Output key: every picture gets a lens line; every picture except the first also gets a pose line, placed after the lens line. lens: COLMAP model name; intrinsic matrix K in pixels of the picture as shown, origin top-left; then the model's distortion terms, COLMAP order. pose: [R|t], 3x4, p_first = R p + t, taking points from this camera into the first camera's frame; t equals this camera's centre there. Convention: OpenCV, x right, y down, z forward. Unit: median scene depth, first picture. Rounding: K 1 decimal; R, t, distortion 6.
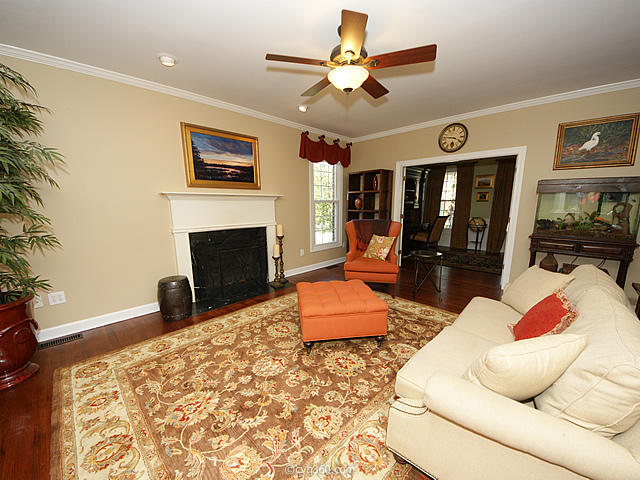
lens RADIAL K [[257.9, 0, 320.7], [0, 257.9, 248.4], [0, 0, 1]] dist [0.059808, -0.039580]
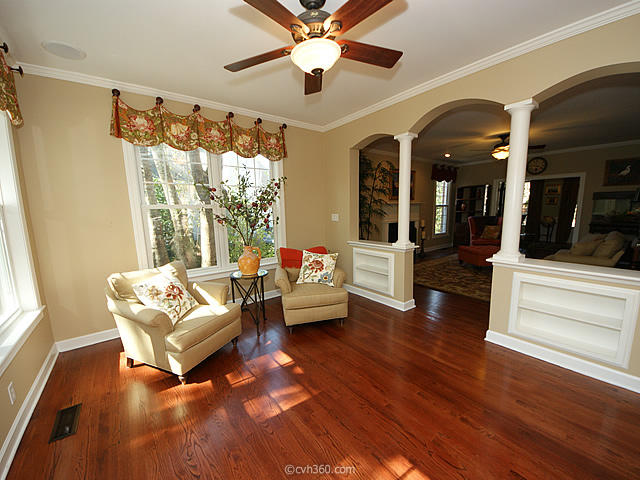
lens RADIAL K [[256.5, 0, 321.9], [0, 256.5, 247.9], [0, 0, 1]] dist [0.019514, -0.015924]
pose [[0.989208, 0.005481, -0.146417, -0.556728], [-0.008568, 0.999754, -0.020461, 0.127200], [0.146269, 0.021495, 0.989011, -0.739024]]
